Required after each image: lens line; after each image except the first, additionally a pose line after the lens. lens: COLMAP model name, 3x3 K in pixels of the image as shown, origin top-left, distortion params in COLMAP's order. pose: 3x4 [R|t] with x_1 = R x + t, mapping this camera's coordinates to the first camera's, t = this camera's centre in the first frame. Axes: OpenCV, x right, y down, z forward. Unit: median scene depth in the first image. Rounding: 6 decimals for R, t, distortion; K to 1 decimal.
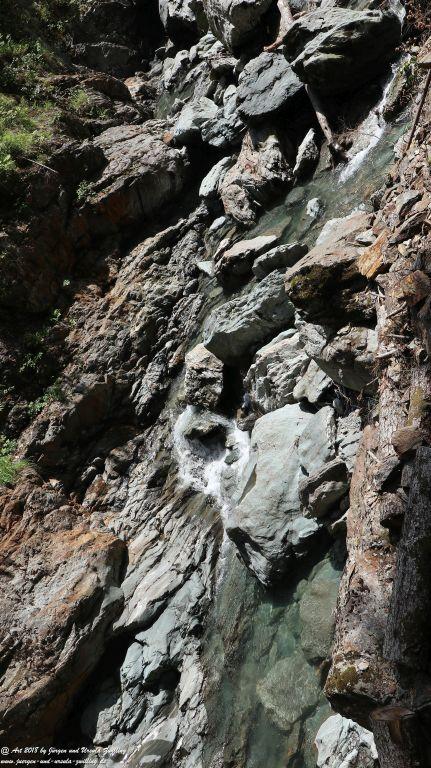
lens RADIAL K [[909.7, 0, 215.5], [0, 909.7, 384.0], [0, 0, 1]] dist [-0.009236, 0.305711]
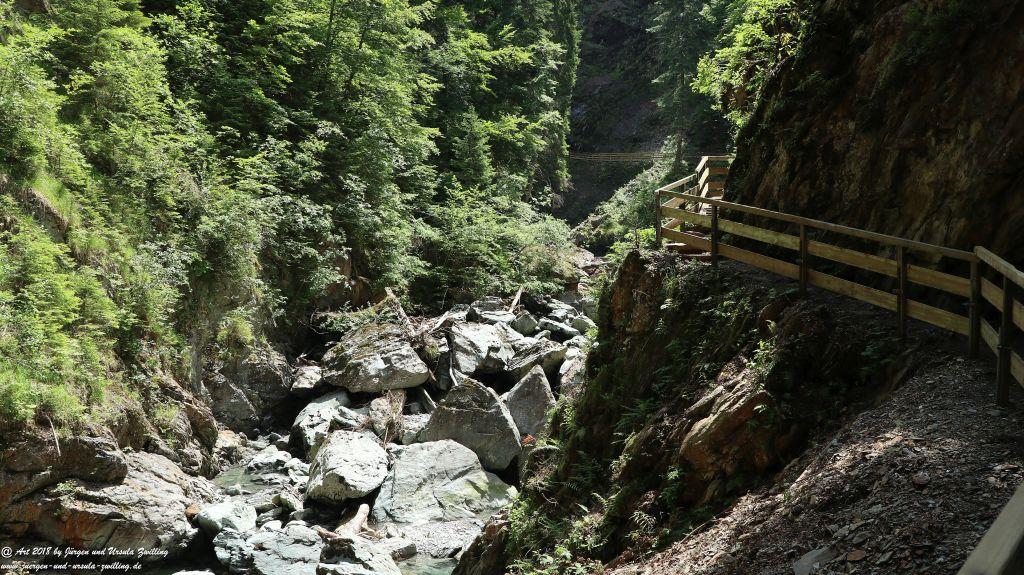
lens RADIAL K [[864.8, 0, 513.6], [0, 864.8, 293.7], [0, 0, 1]] dist [-0.161163, 0.137272]
pose [[0.684233, 0.729188, -0.010476, 0.021824], [-0.606492, 0.561008, -0.563416, -0.116204], [-0.404959, 0.391862, 0.826107, 0.072318]]
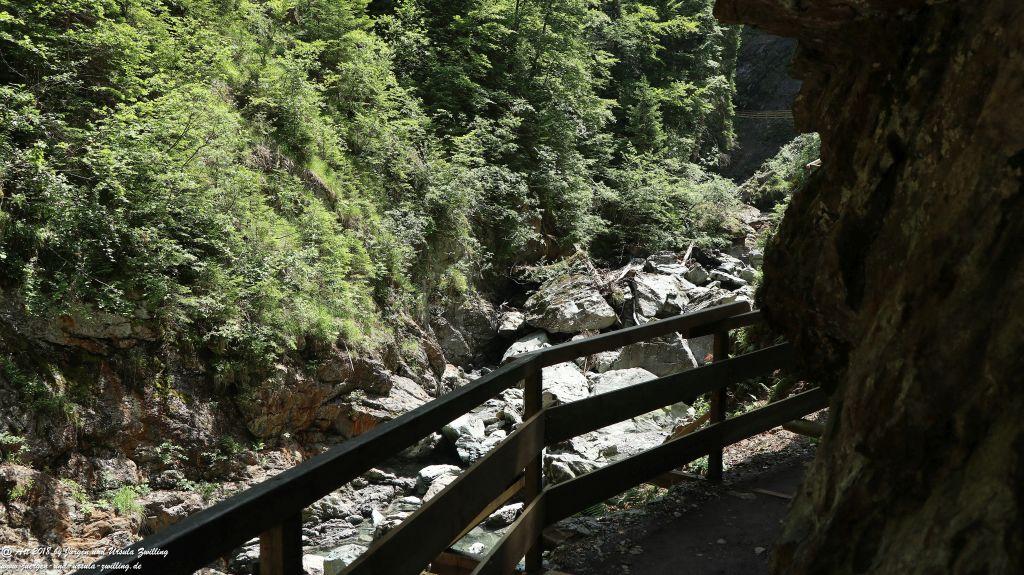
lens RADIAL K [[861.2, 0, 520.0], [0, 861.2, 299.6], [0, 0, 1]] dist [-0.155729, 0.109472]
pose [[0.681457, 0.725701, -0.094736, 0.014033], [-0.690240, 0.594267, -0.412814, 0.024186], [-0.243281, 0.346706, 0.905875, -0.098843]]
